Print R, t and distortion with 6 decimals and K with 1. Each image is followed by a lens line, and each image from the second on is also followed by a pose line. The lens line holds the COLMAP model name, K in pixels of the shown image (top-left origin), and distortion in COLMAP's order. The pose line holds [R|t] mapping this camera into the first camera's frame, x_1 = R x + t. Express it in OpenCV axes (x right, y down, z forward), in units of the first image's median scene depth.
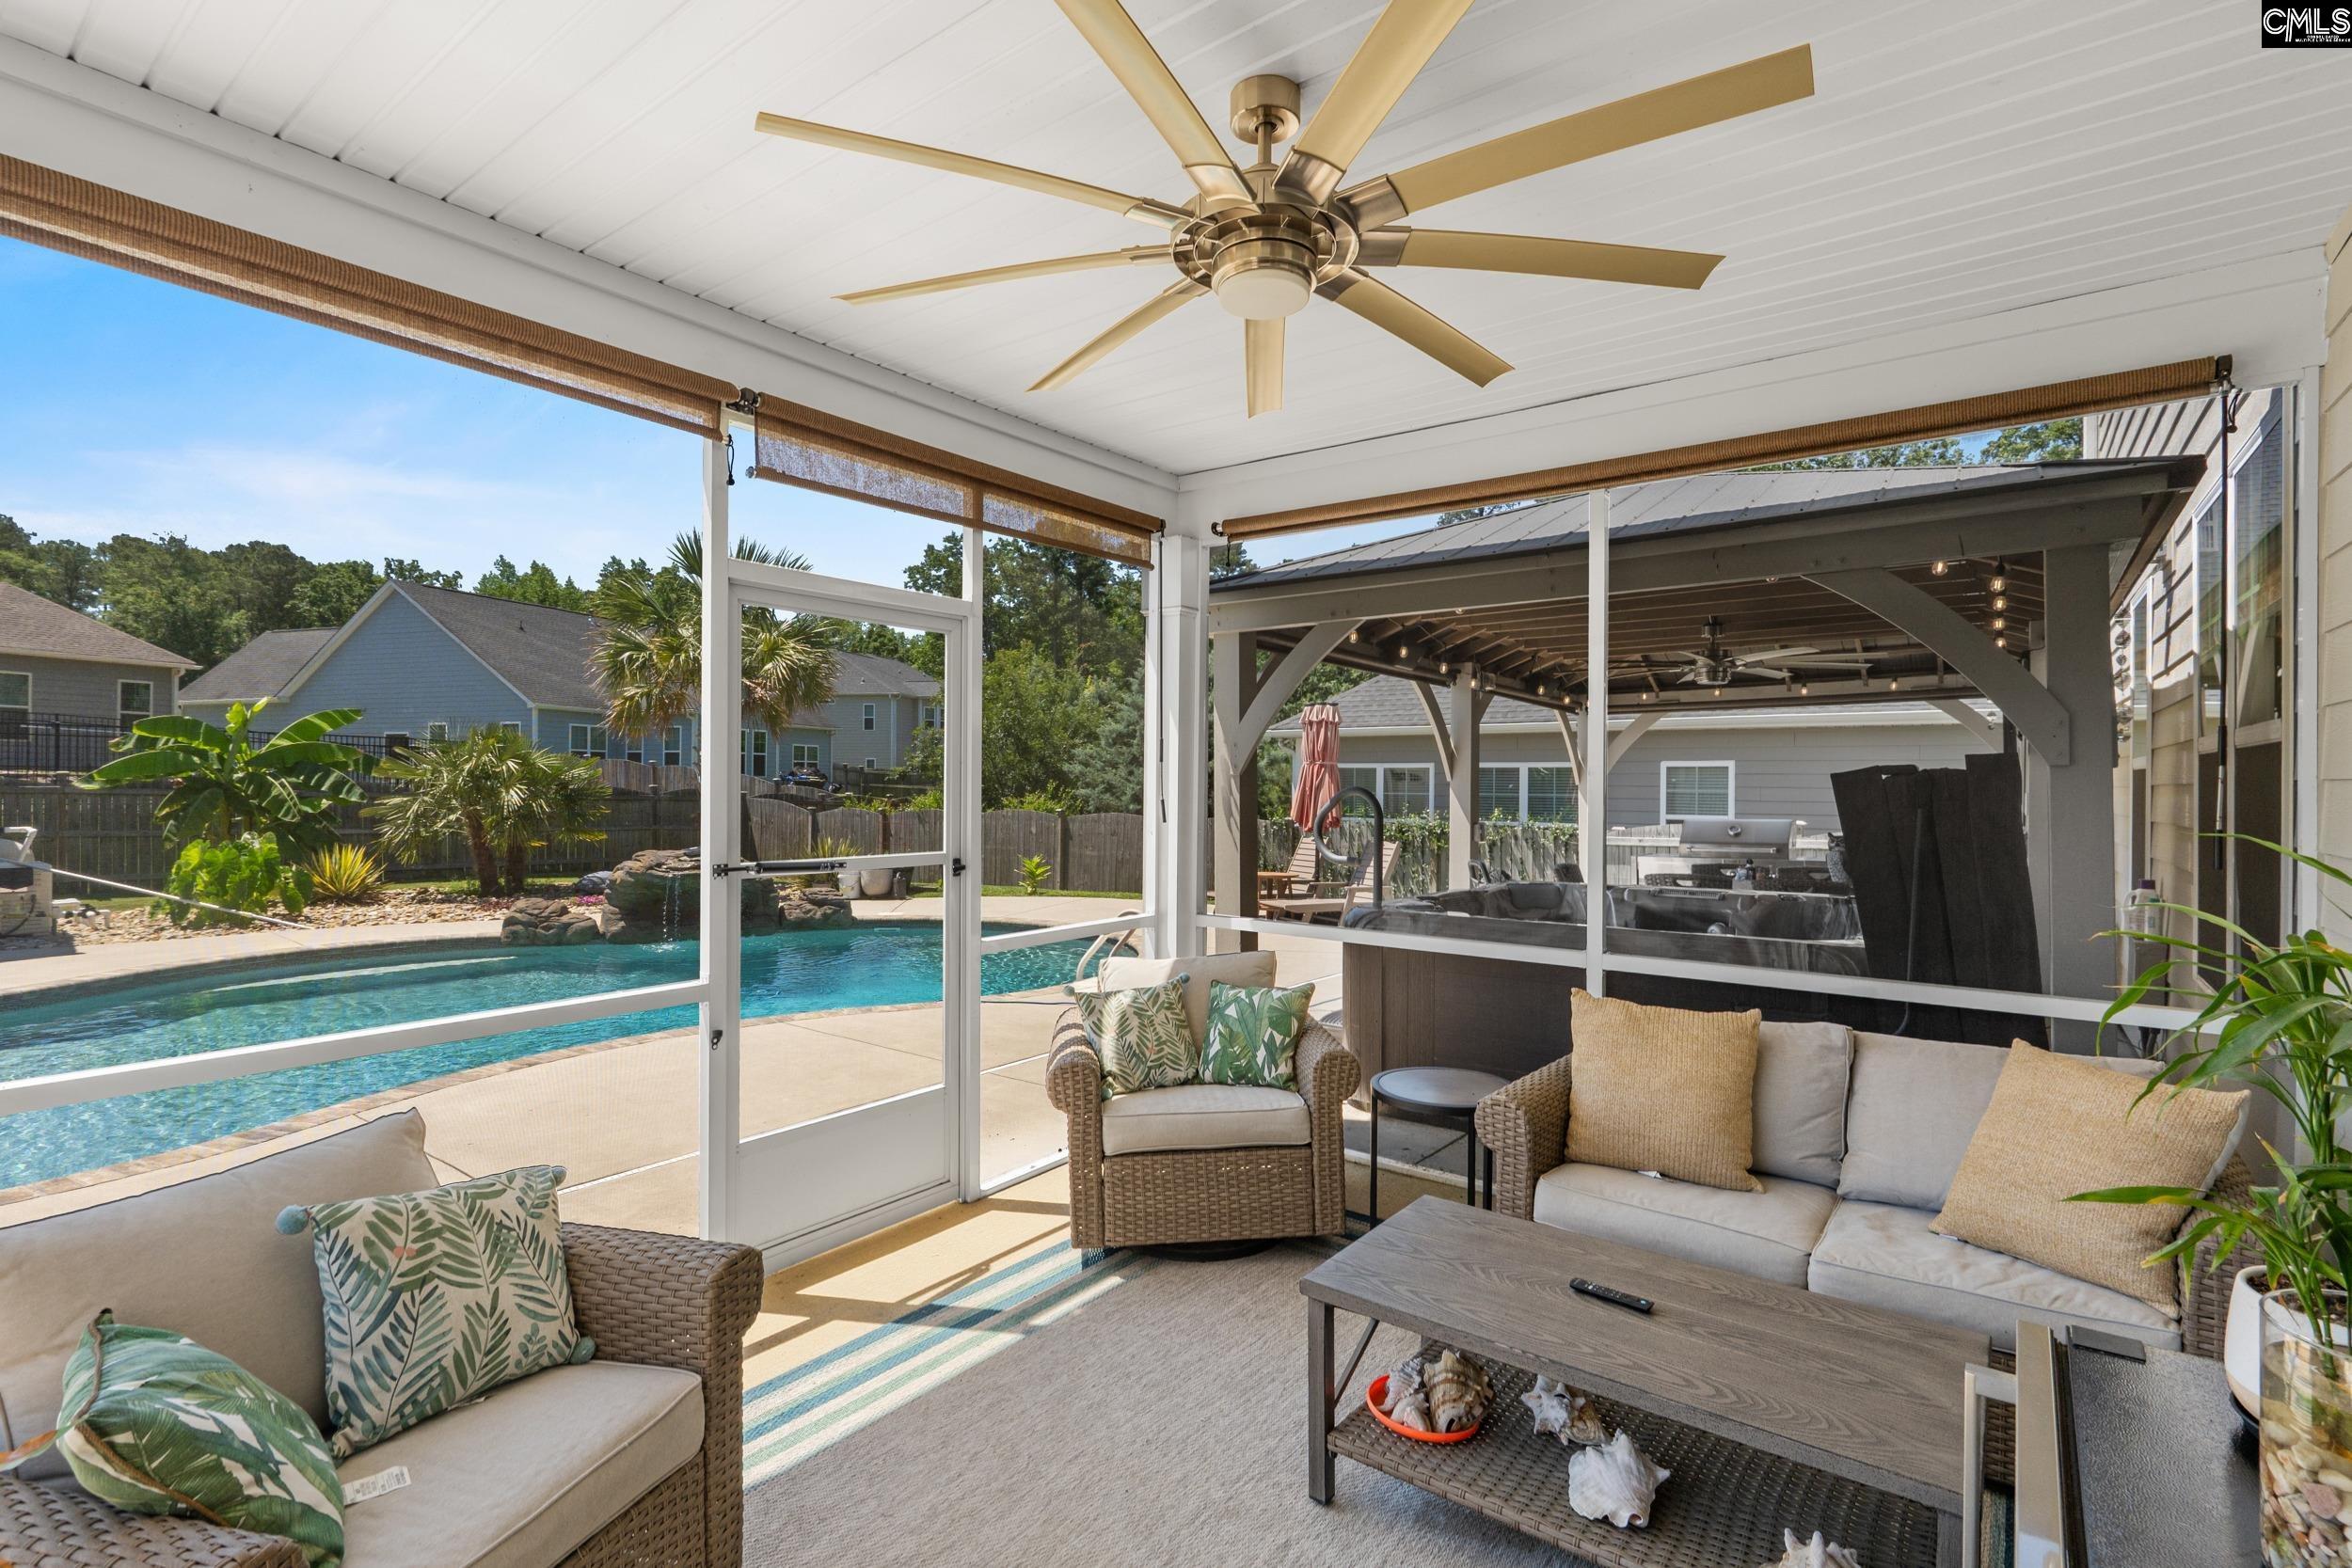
lens RADIAL K [[1091.4, 0, 1189.7], [0, 1091.4, 792.6], [0, 0, 1]] dist [-0.007514, 0.000970]
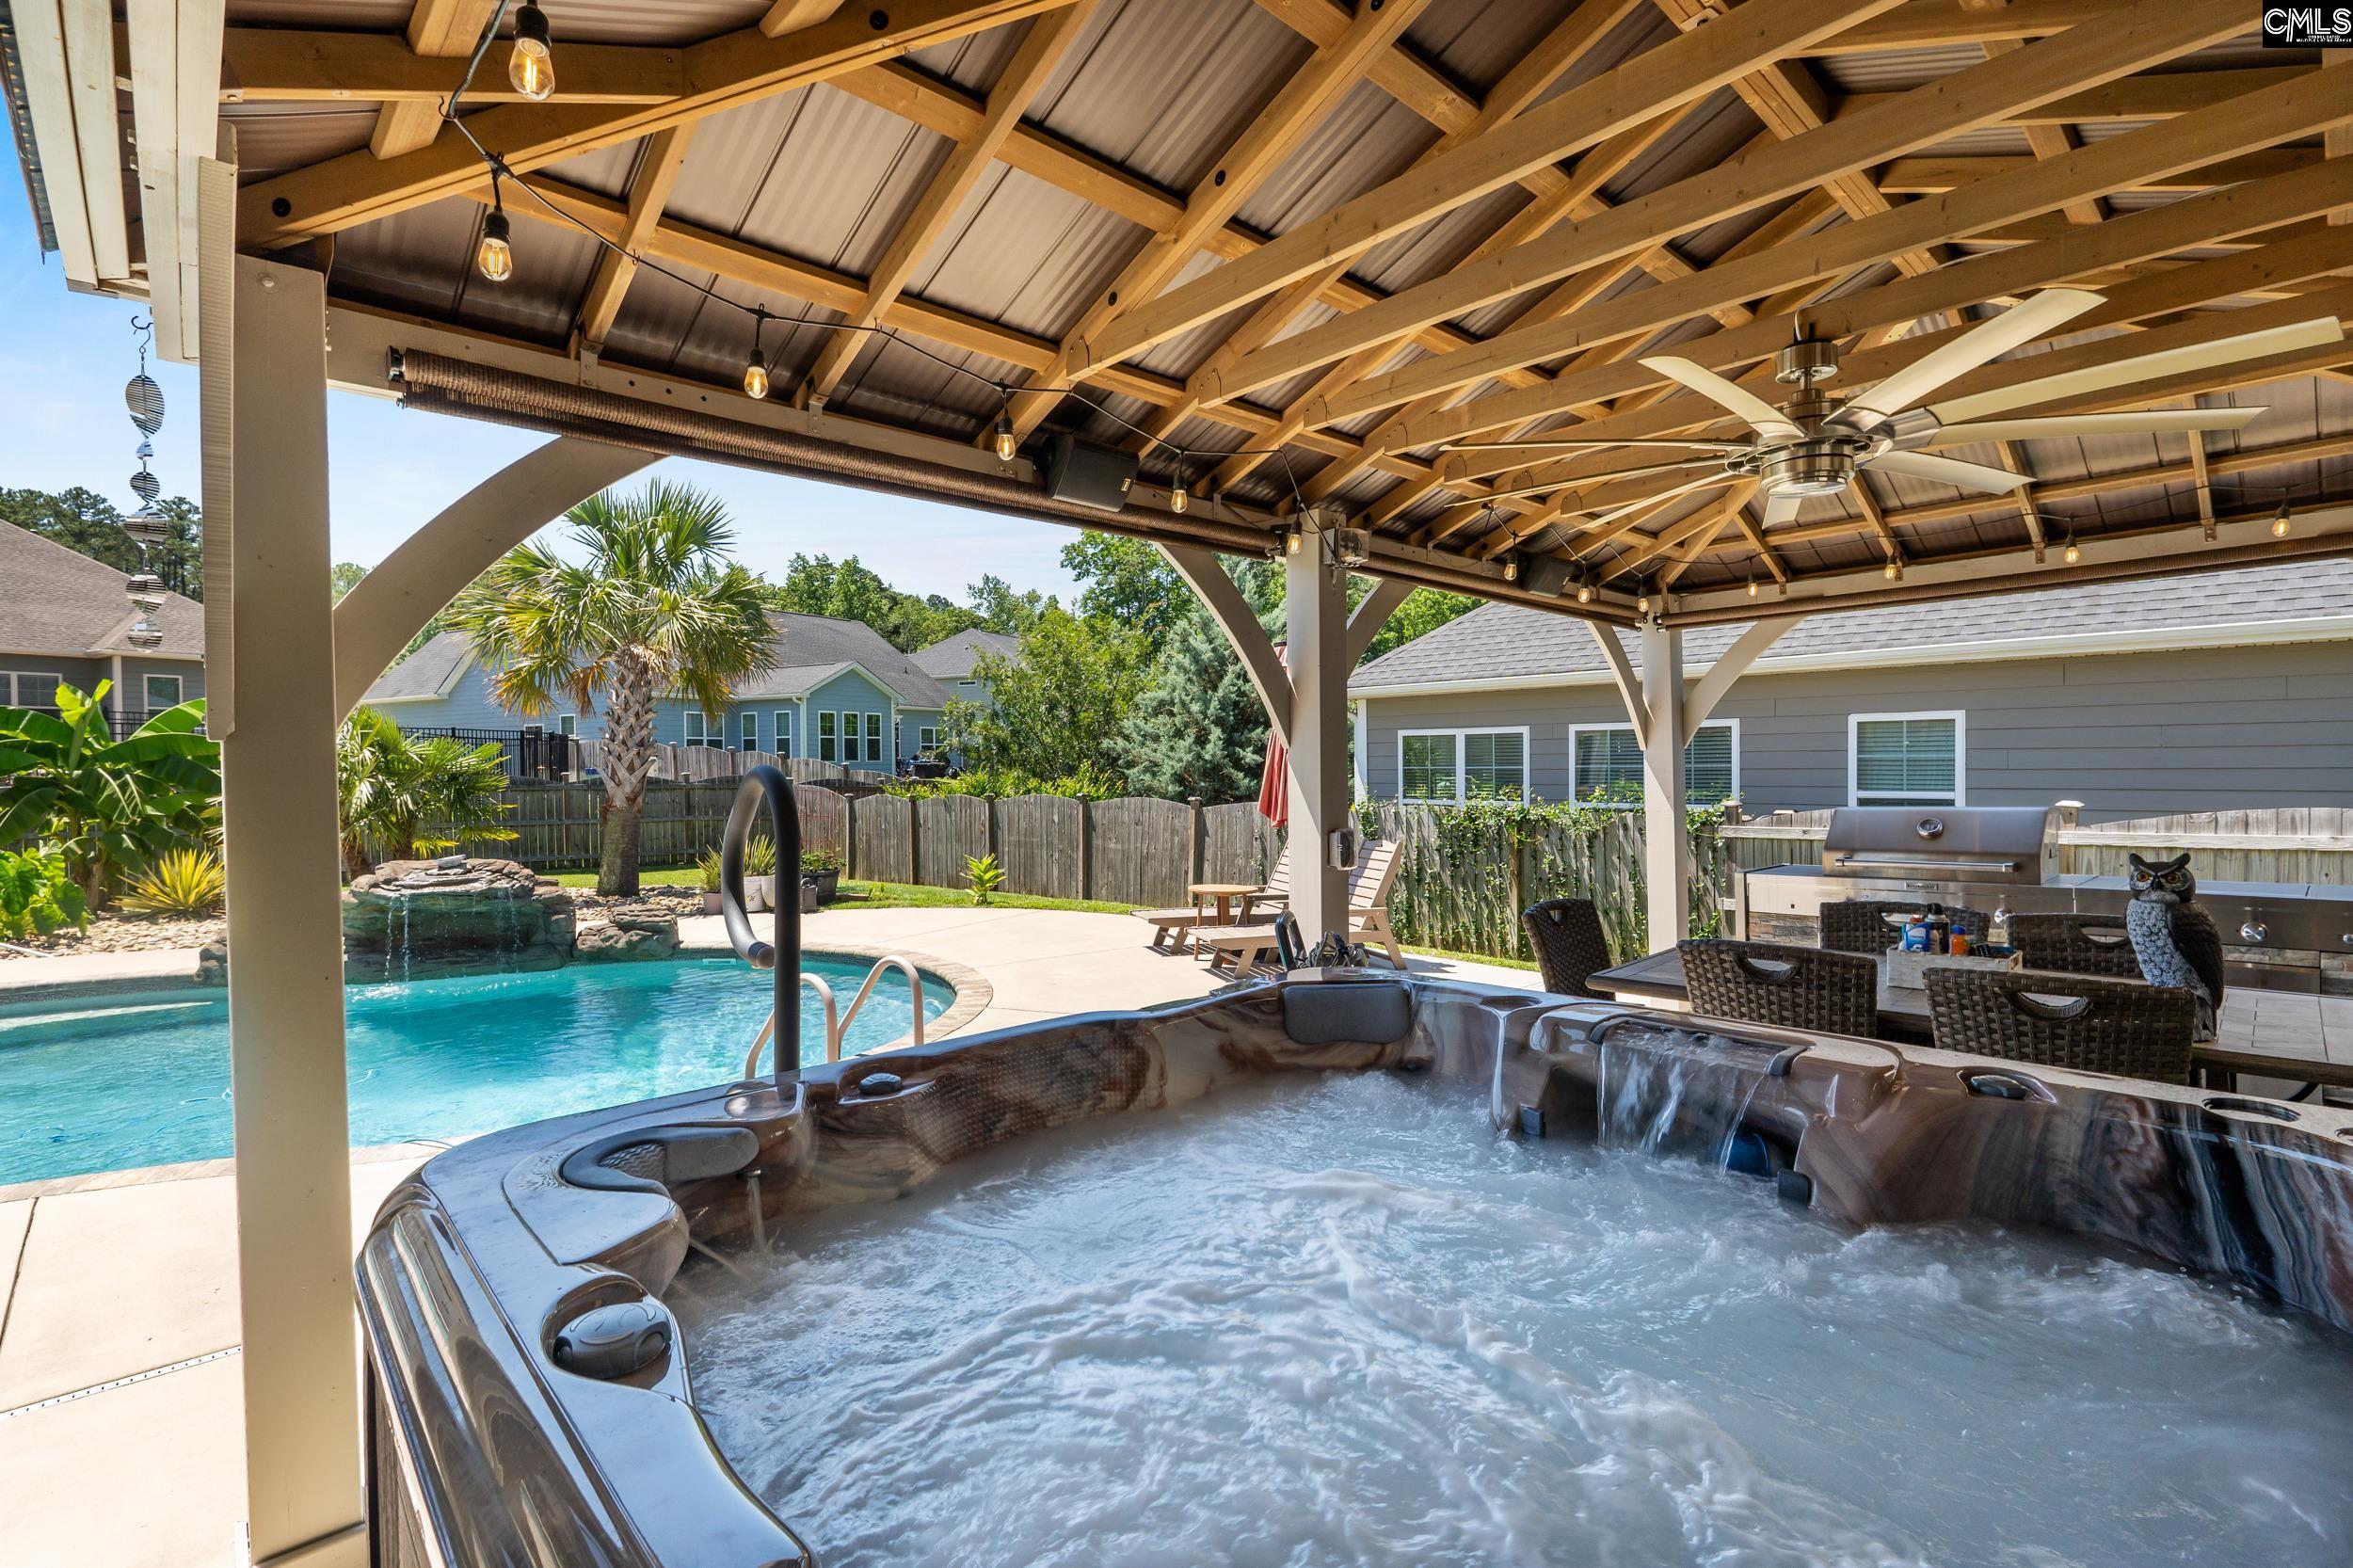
lens RADIAL K [[1092.0, 0, 1190.6], [0, 1092.0, 788.6], [0, 0, 1]] dist [-0.007514, 0.000970]
pose [[0.984423, -0.015653, -0.175120, 0.139520], [0.018685, 0.999702, 0.015679, -0.000128], [0.174823, -0.018707, 0.984422, 0.241080]]
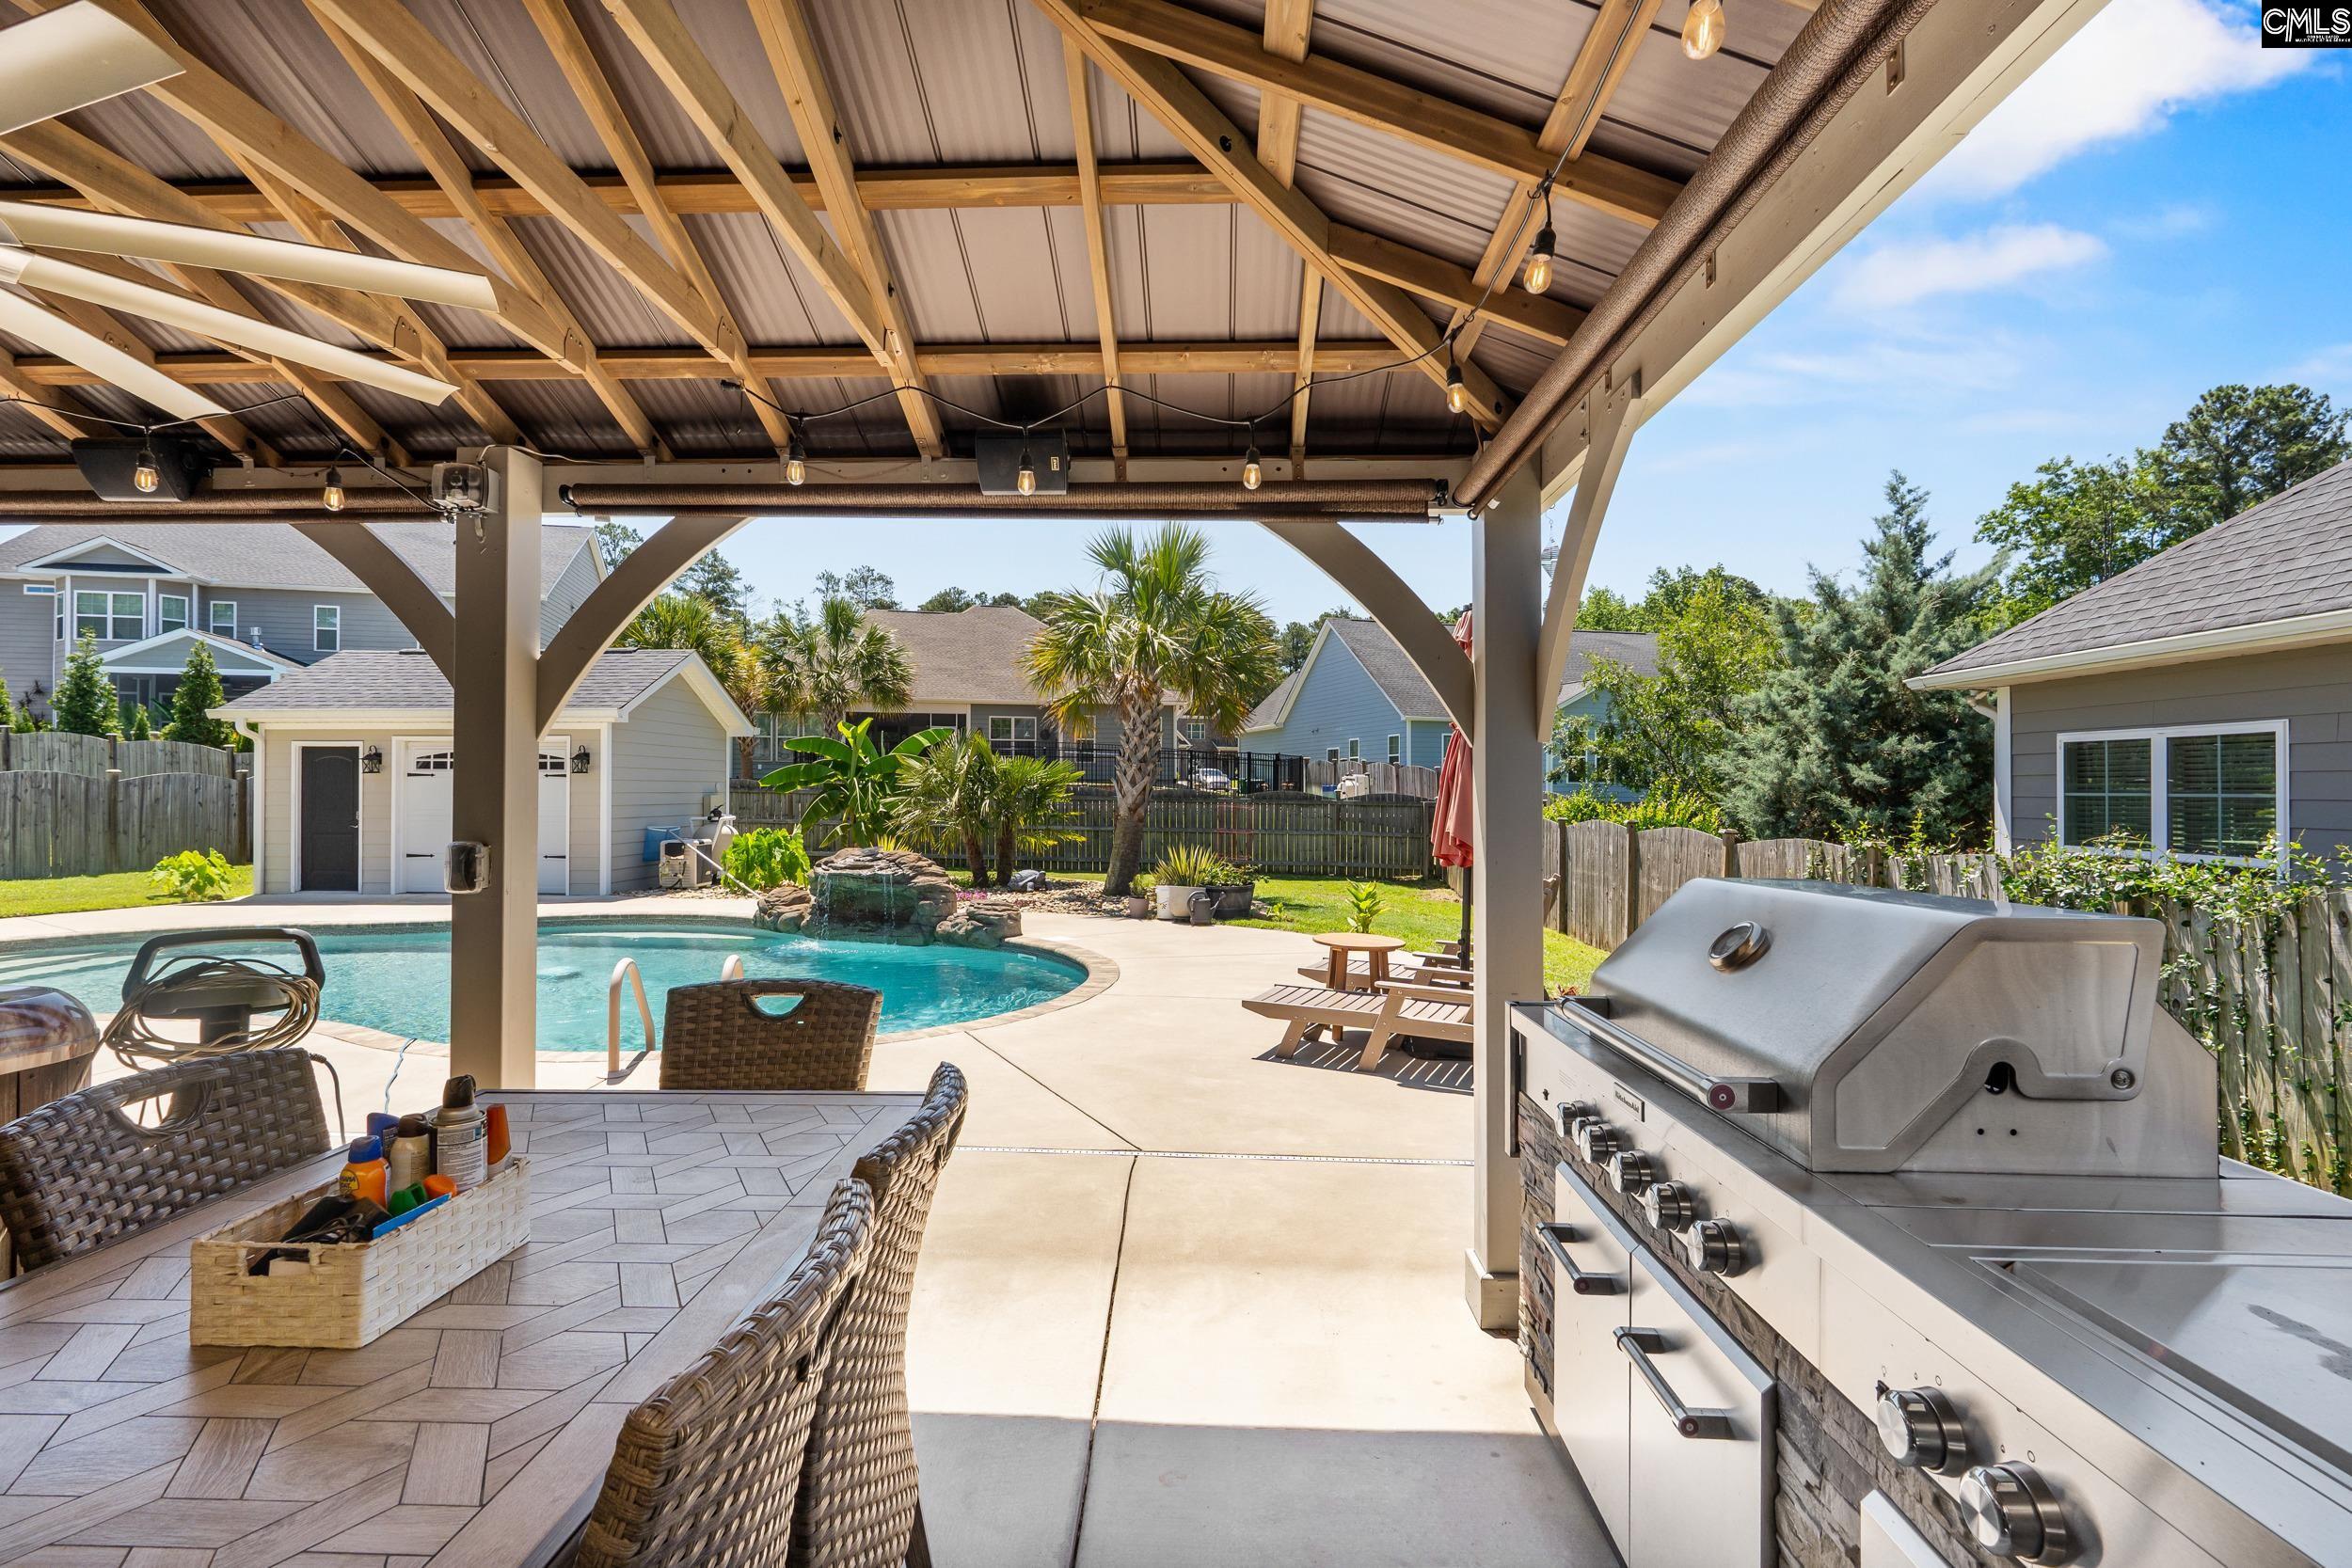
lens RADIAL K [[1091.4, 0, 1168.0], [0, 1091.4, 760.0], [0, 0, 1]] dist [-0.007514, 0.000970]
pose [[0.555223, -0.028659, -0.831208, 0.366114], [-0.004640, 0.999284, -0.037554, 0.005447], [0.831689, 0.024708, 0.554692, 0.481762]]
